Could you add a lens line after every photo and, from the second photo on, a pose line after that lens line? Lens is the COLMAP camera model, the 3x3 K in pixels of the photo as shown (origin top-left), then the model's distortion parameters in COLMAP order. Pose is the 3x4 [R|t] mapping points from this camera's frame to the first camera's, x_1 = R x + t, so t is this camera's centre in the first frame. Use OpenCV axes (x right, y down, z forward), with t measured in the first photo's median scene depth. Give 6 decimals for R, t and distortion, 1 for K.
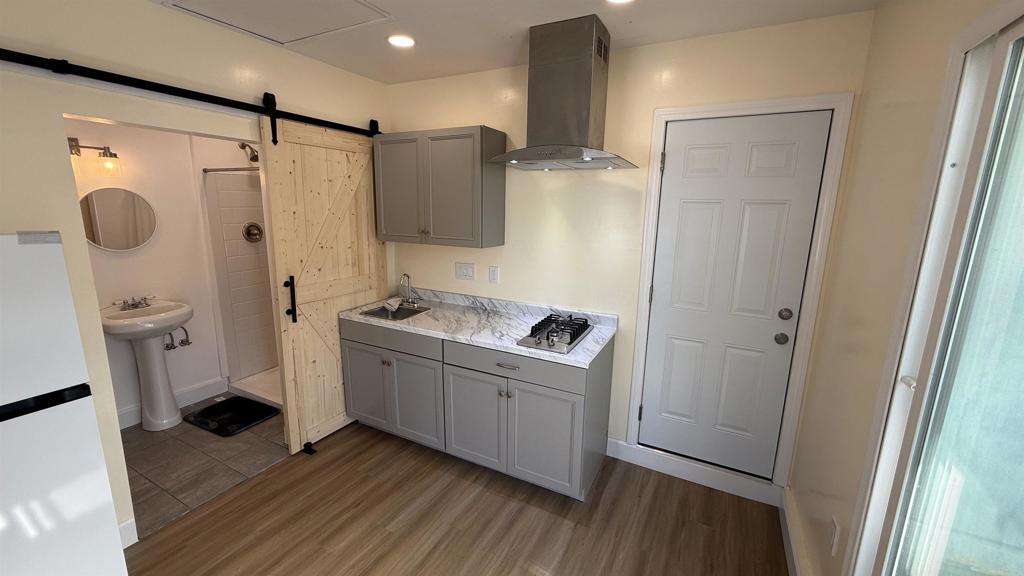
lens RADIAL K [[407.4, 0, 512.2], [0, 407.4, 286.4], [0, 0, 1]] dist [-0.002302, 0.001335]
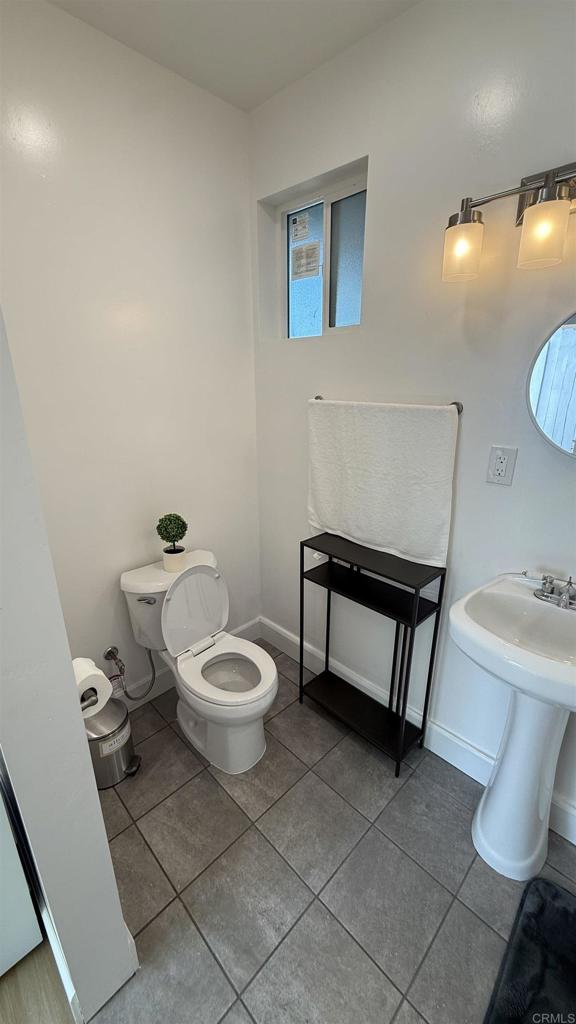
lens RADIAL K [[407.4, 0, 287.4], [0, 407.4, 511.8], [0, 0, 1]] dist [-0.002302, 0.001335]
pose [[-0.294862, 0.291076, -0.910127, -0.558876], [-0.189498, 0.915743, 0.354266, -0.140341], [0.936561, 0.276927, -0.214860, 0.903878]]
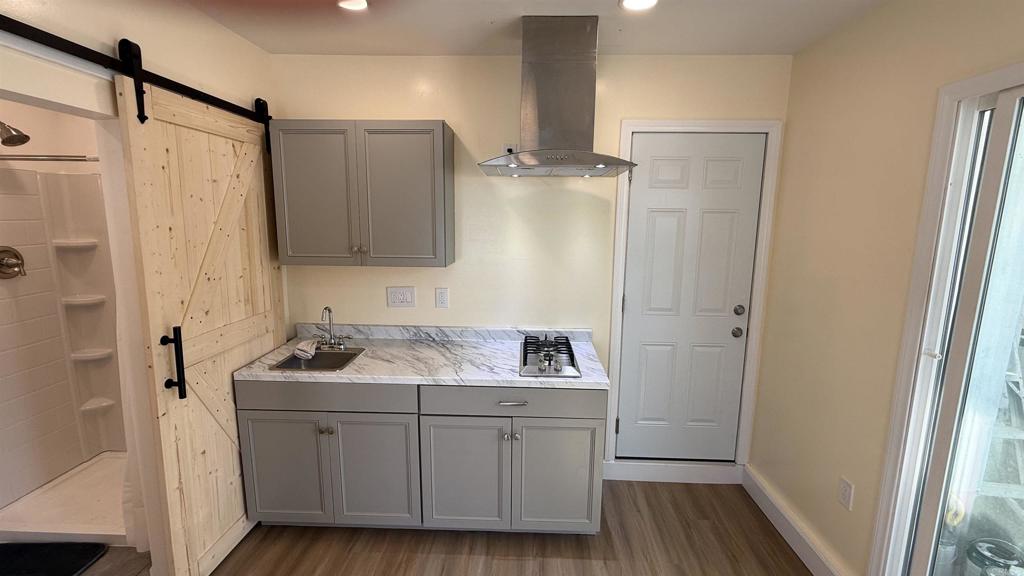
lens RADIAL K [[439.1, 0, 510.6], [0, 439.1, 286.2], [0, 0, 1]] dist [0.000204, -0.001173]
pose [[0.901188, -0.075487, 0.426804, -0.339453], [0.089126, 0.995948, -0.012039, -0.032500], [-0.424165, 0.048889, 0.904264, 0.138676]]
